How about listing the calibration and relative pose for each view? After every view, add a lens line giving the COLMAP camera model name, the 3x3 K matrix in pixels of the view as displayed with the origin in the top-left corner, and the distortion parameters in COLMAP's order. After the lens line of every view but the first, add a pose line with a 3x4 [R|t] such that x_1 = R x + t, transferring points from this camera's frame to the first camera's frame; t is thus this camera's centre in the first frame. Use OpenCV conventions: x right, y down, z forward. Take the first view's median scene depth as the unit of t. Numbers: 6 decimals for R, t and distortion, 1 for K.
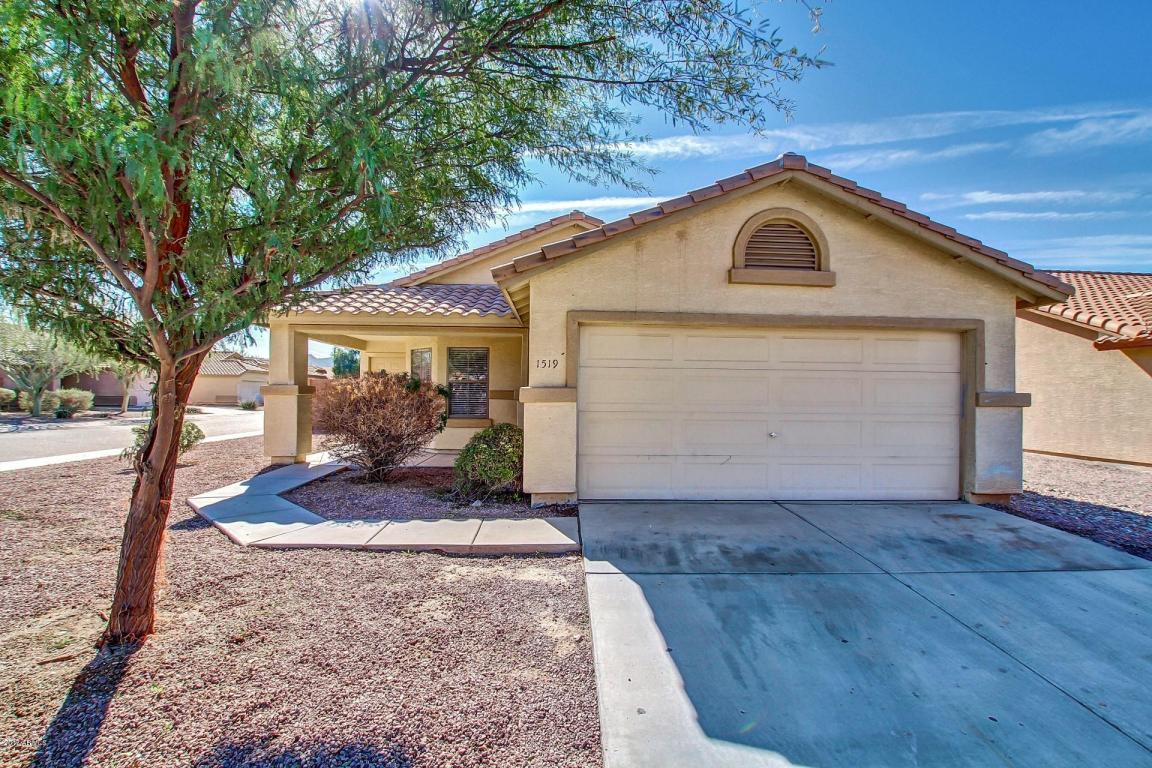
lens RADIAL K [[533.2, 0, 580.5], [0, 533.2, 385.0], [0, 0, 1]] dist [-0.027040, 0.002874]
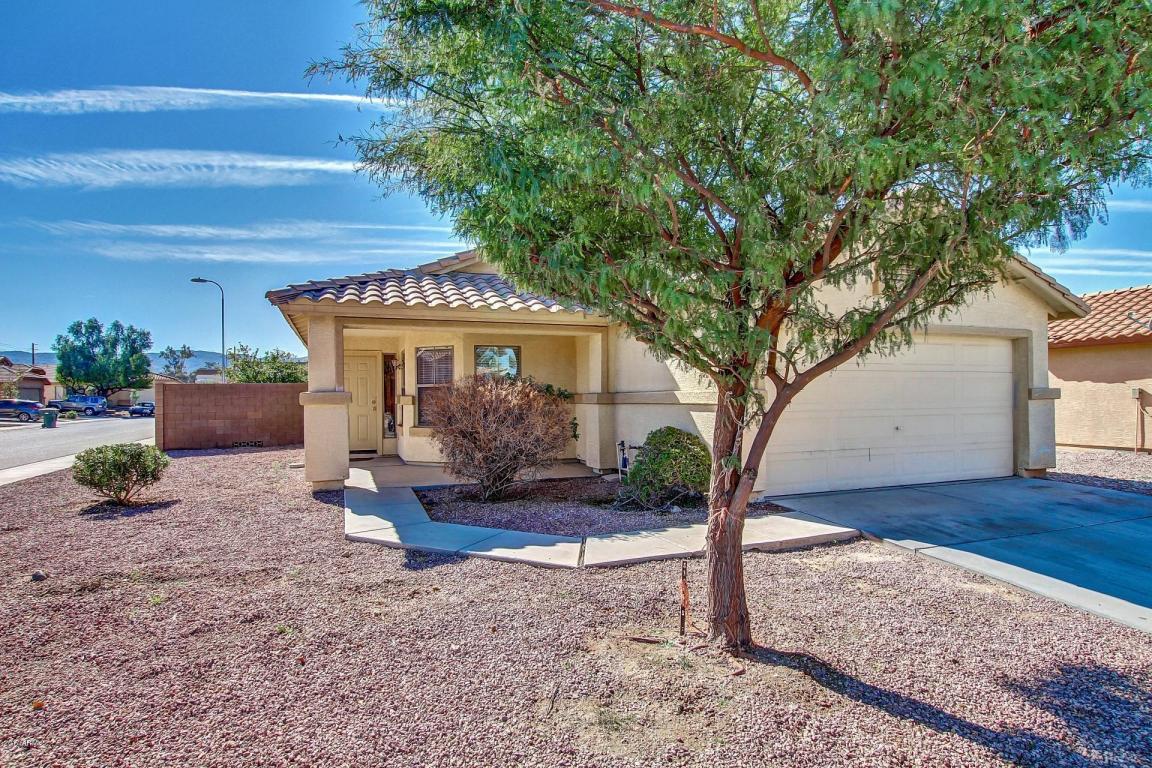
lens RADIAL K [[619.0, 0, 573.5], [0, 619.0, 383.0], [0, 0, 1]] dist [-0.026384, -0.000309]
pose [[0.946605, -0.012083, 0.322169, -0.727639], [0.012739, 0.999919, 0.000073, -0.012033], [-0.322144, 0.004035, 0.946682, -0.020004]]
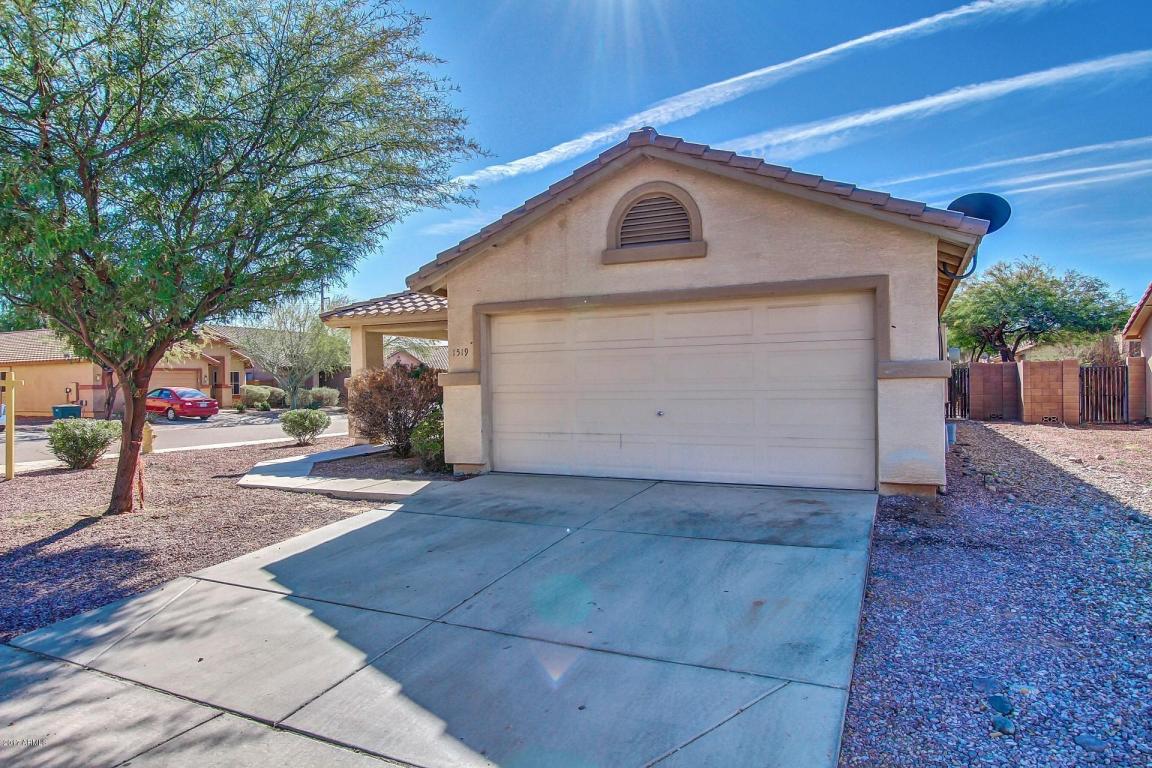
lens RADIAL K [[683.0, 0, 575.7], [0, 683.0, 385.6], [0, 0, 1]] dist [-0.001570, 0.000074]
pose [[0.884874, -0.023673, -0.465229, 0.827878], [0.033119, 0.999378, 0.012139, 0.022237], [0.464652, -0.026150, 0.885107, -0.192881]]
